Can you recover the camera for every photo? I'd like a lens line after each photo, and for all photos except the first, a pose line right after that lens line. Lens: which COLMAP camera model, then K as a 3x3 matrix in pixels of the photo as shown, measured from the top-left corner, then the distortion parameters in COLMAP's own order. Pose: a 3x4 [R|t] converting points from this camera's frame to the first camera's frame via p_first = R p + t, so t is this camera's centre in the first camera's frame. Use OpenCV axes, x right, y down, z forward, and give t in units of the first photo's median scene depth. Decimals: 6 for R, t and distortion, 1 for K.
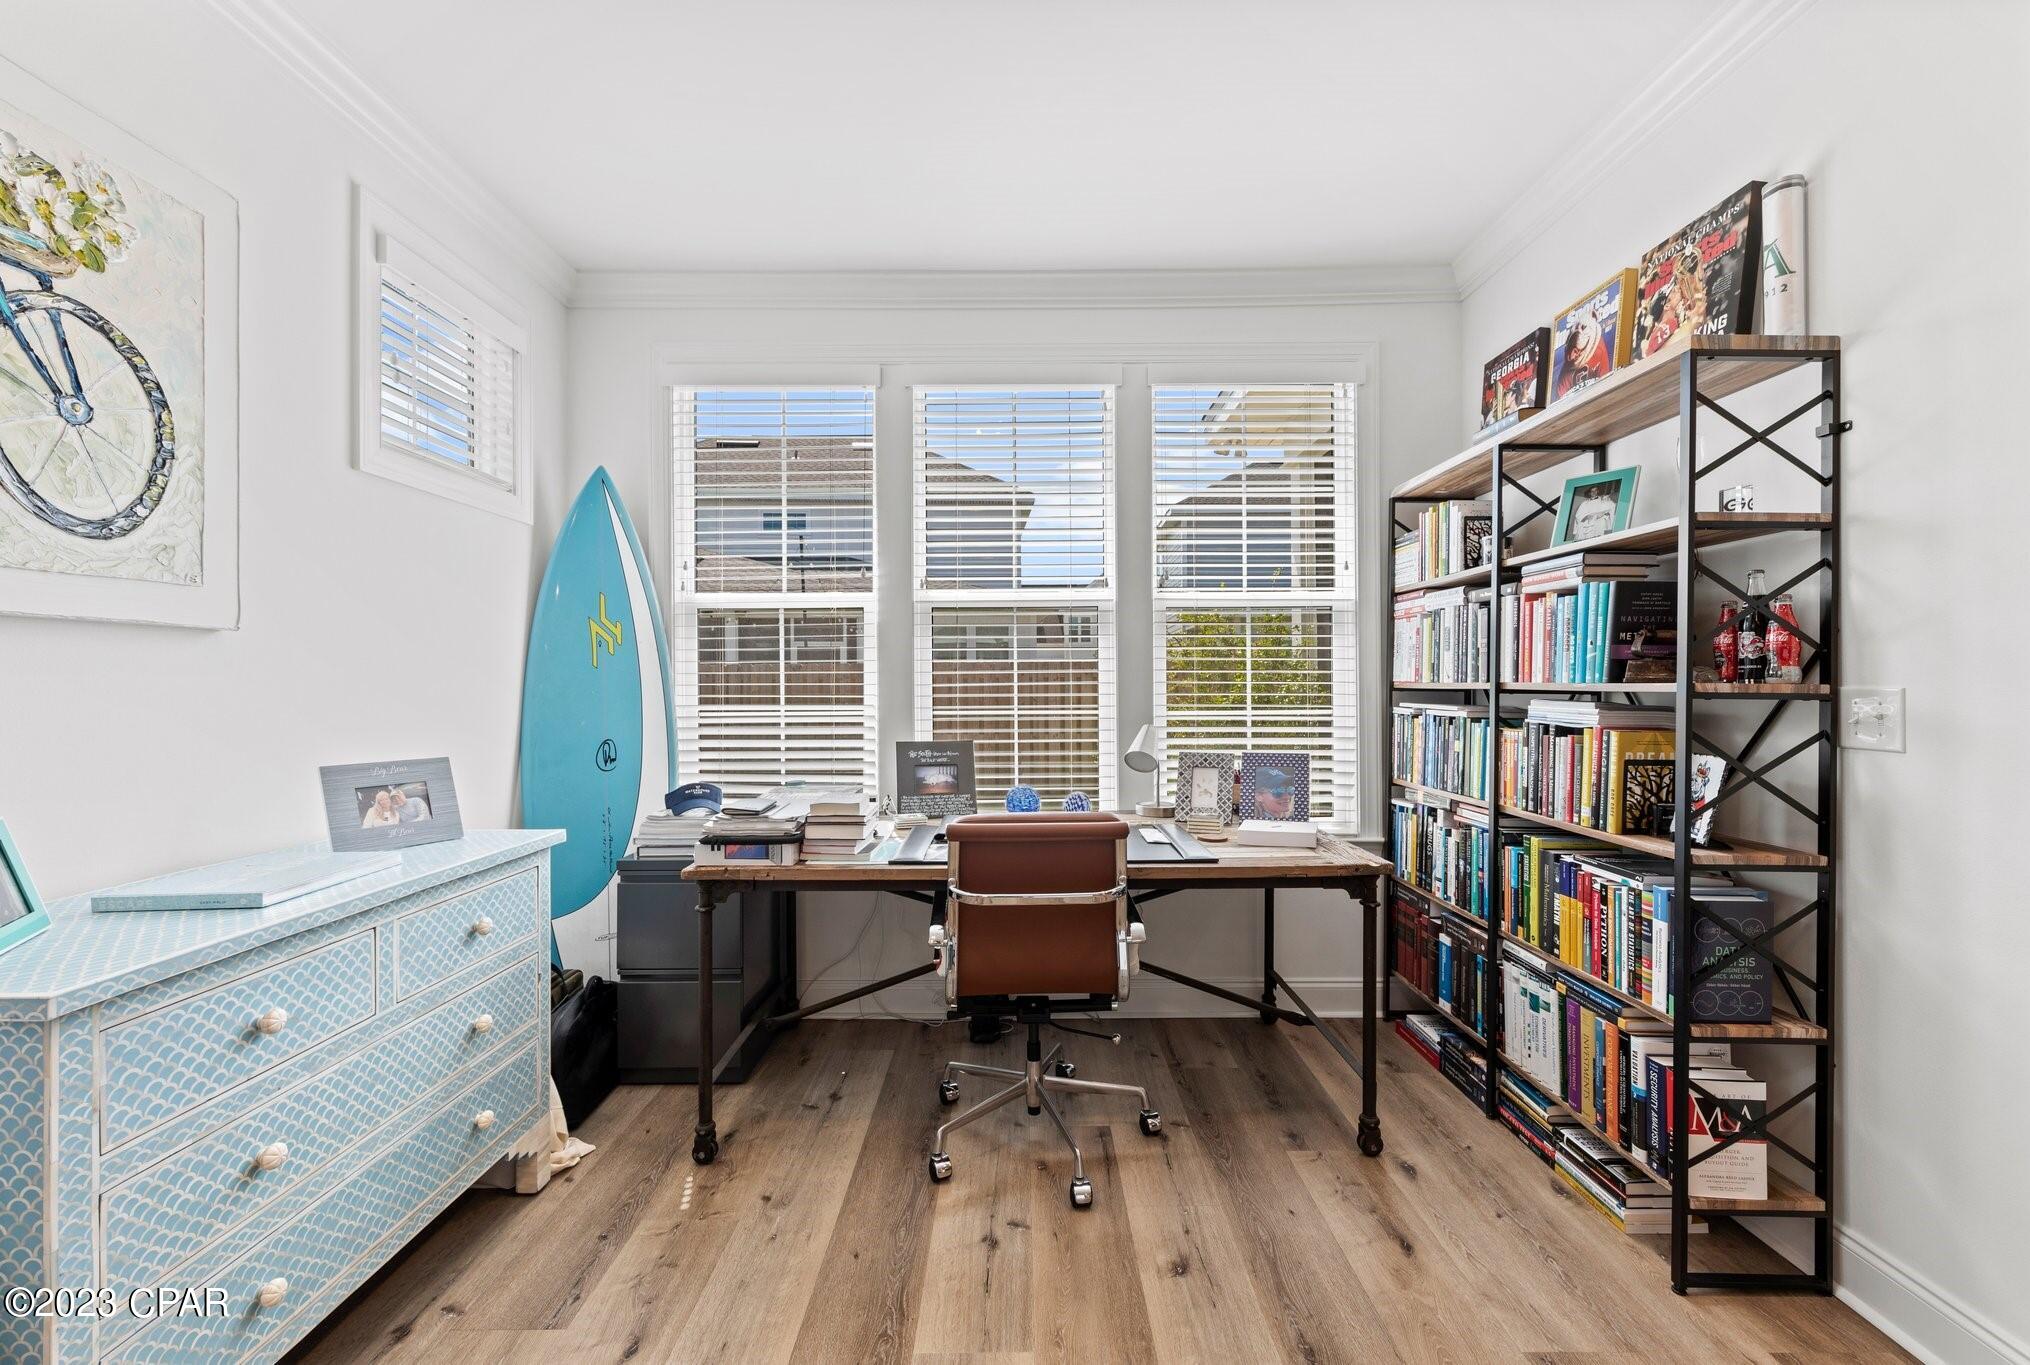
lens RADIAL K [[816.4, 0, 1022.2], [0, 816.4, 678.4], [0, 0, 1]] dist [0.005156, 0.000127]
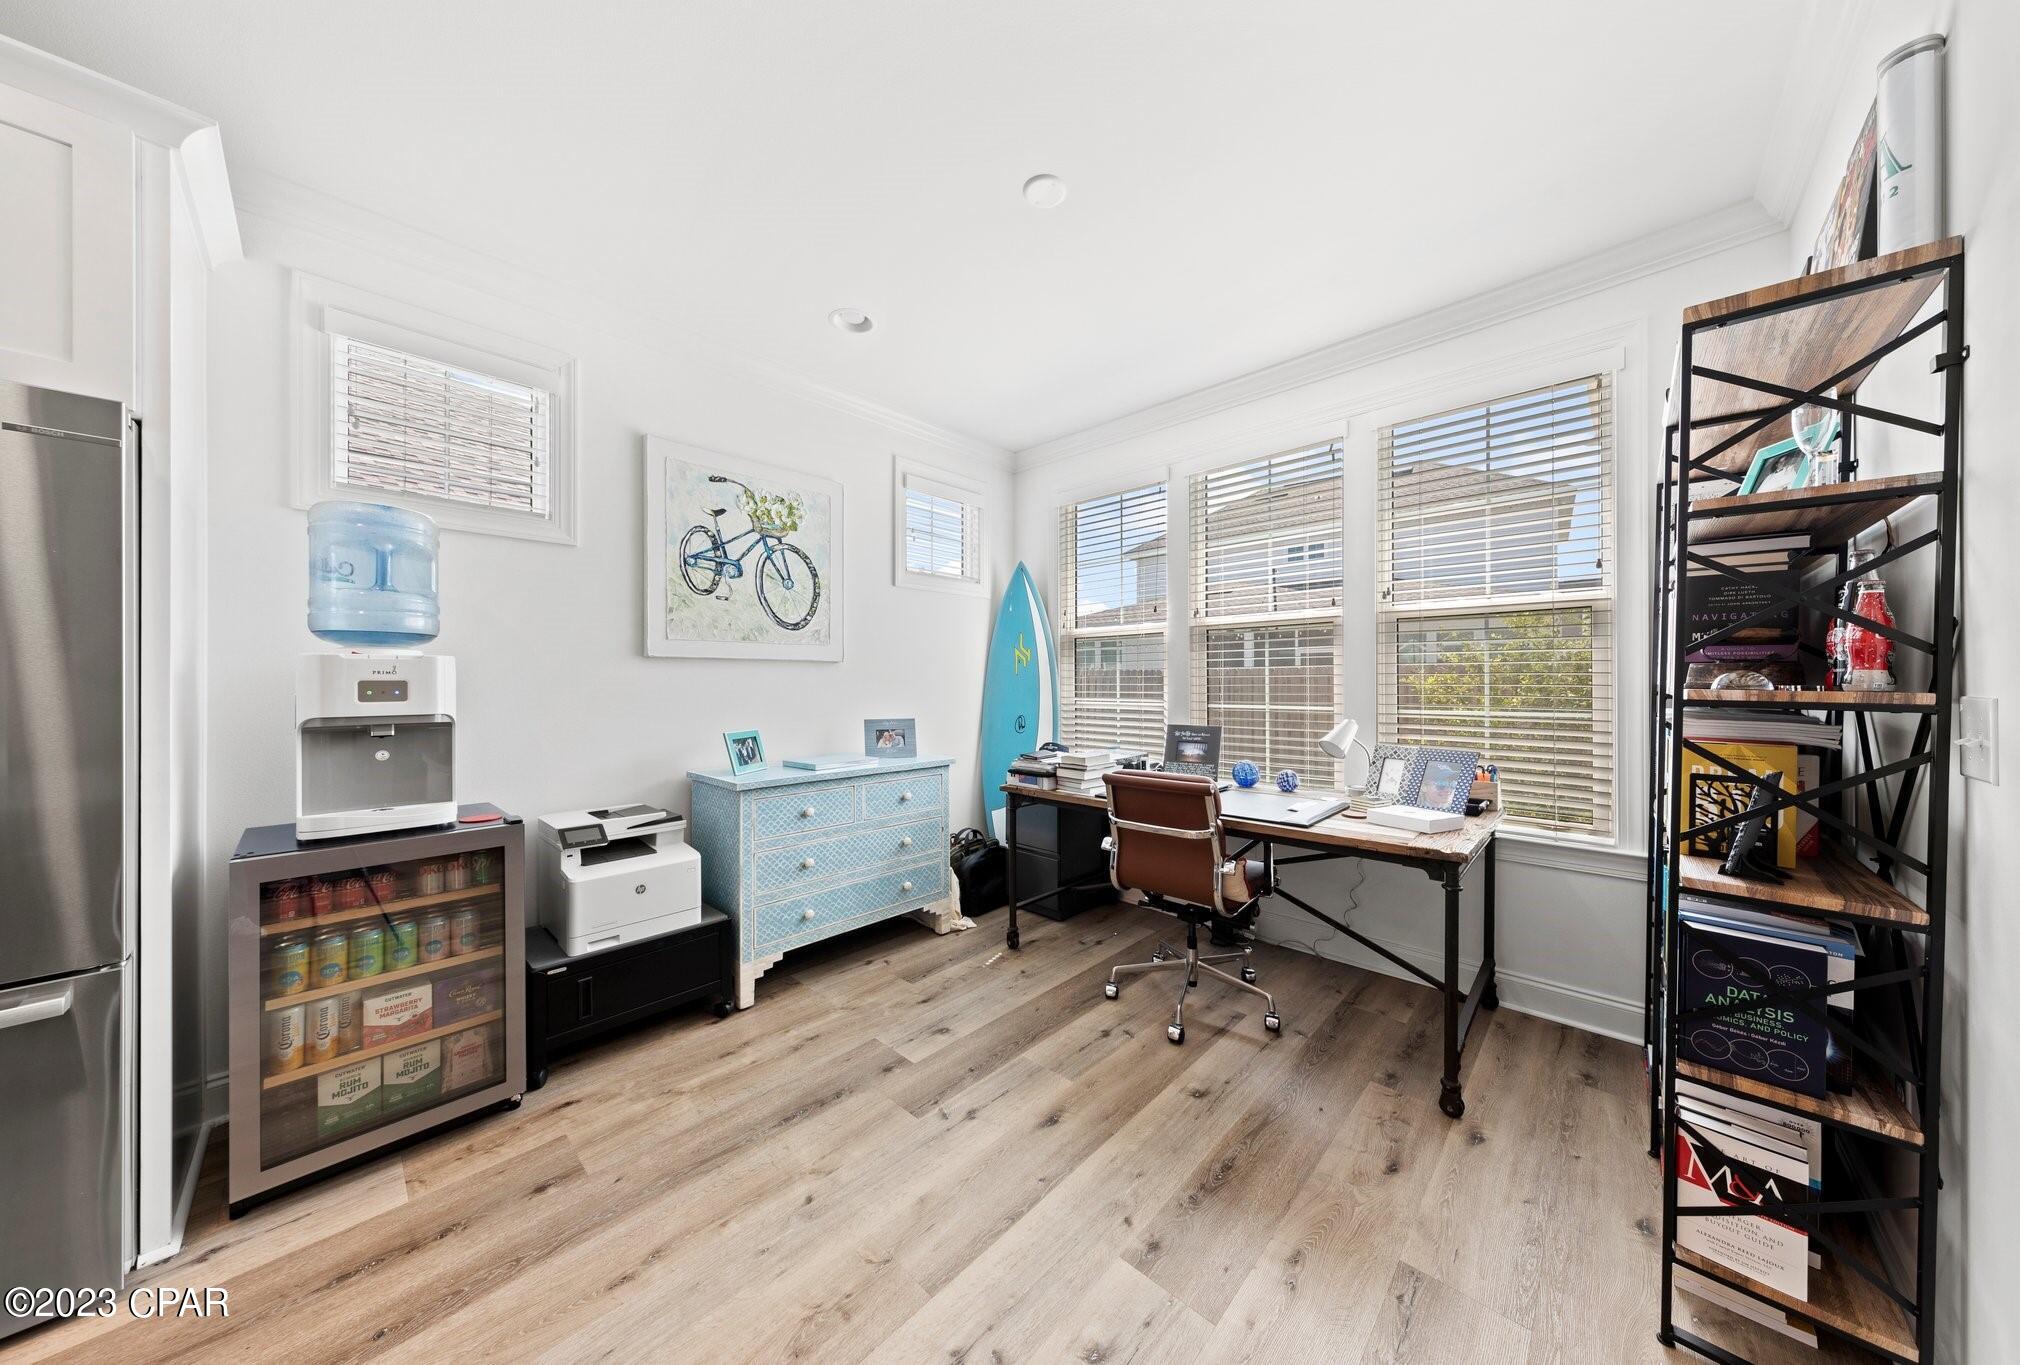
lens RADIAL K [[645.1, 0, 1022.8], [0, 645.1, 680.8], [0, 0, 1]] dist [0.006278, -0.000334]
pose [[0.731154, 0.000823, -0.682212, 0.637066], [0.002010, 0.999992, 0.003361, -0.006576], [0.682209, -0.003828, 0.731147, -0.030475]]
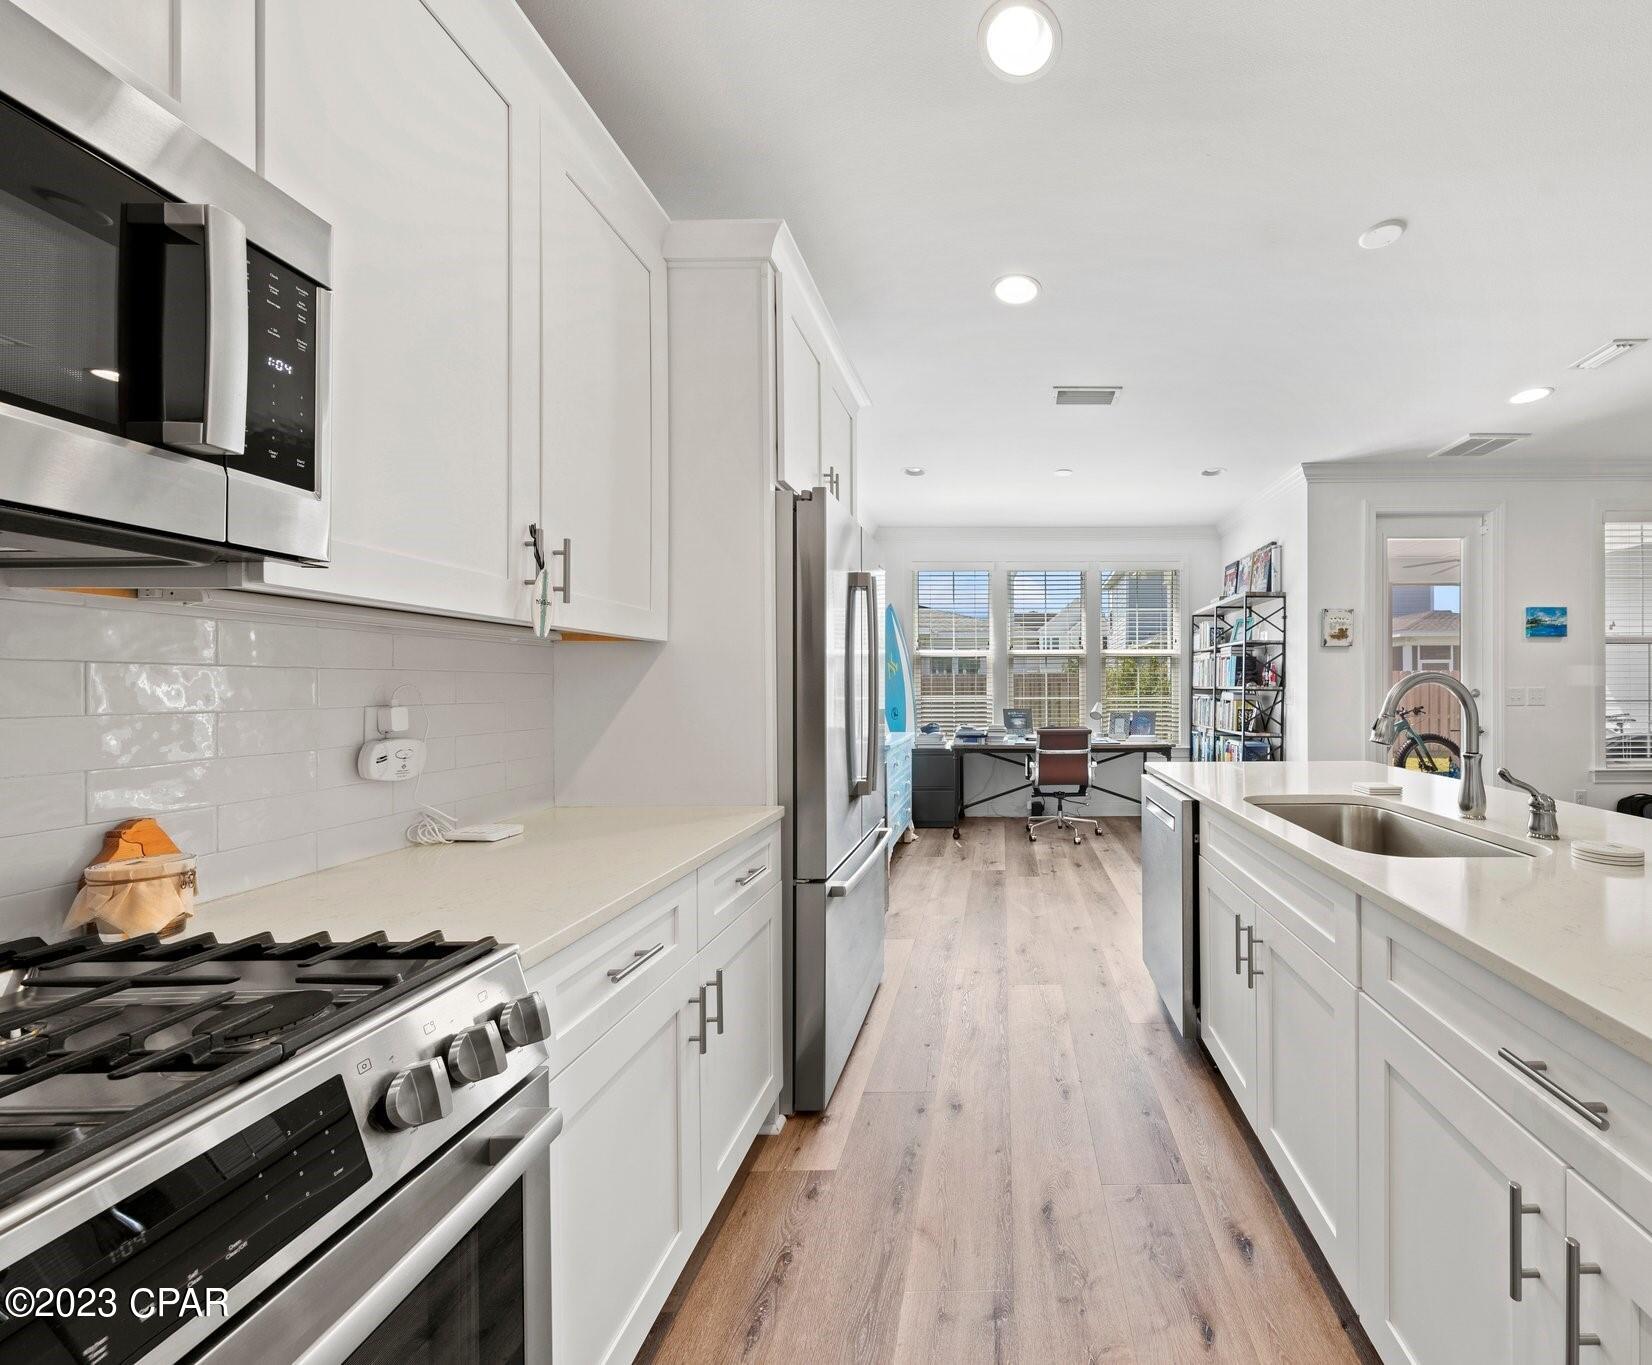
lens RADIAL K [[644.2, 0, 1005.7], [0, 644.2, 685.1], [0, 0, 1]] dist [-0.003747, -0.000196]
pose [[0.999998, 0.001402, 0.001702, -0.213203], [-0.001408, 0.999993, 0.003527, -0.007569], [-0.001697, -0.003530, 0.999992, -1.544448]]
